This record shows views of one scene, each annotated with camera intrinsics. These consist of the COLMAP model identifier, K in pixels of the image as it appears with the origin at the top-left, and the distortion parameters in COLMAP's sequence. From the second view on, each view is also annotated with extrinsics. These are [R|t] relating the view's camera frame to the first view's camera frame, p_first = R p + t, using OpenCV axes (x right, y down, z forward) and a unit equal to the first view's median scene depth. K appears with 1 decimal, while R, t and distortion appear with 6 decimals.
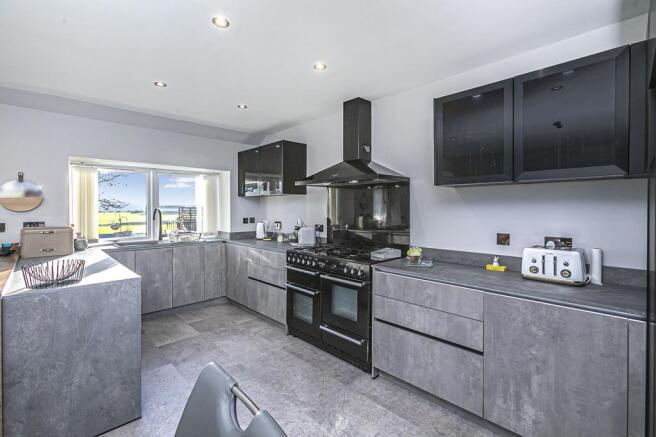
lens RADIAL K [[295.2, 0, 327.8], [0, 295.2, 207.8], [0, 0, 1]] dist [-0.000661, -0.000555]
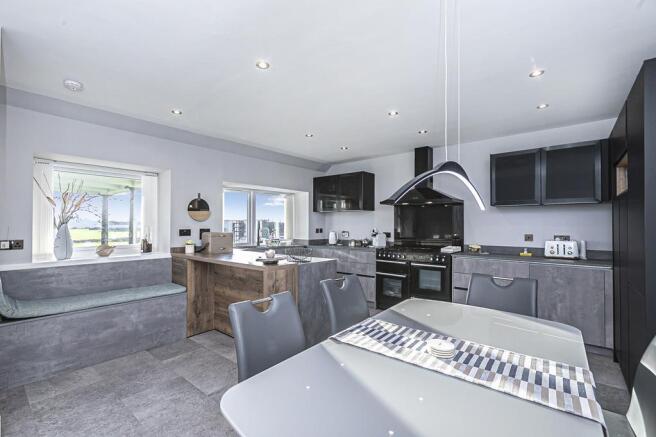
lens RADIAL K [[297.3, 0, 328.0], [0, 297.3, 218.5], [0, 0, 1]] dist [0.002058, 0.000589]
pose [[0.993639, 0.005337, 0.112483, -0.539479], [-0.002837, 0.999746, -0.022374, 0.027066], [-0.112574, 0.021912, 0.993402, -0.413494]]
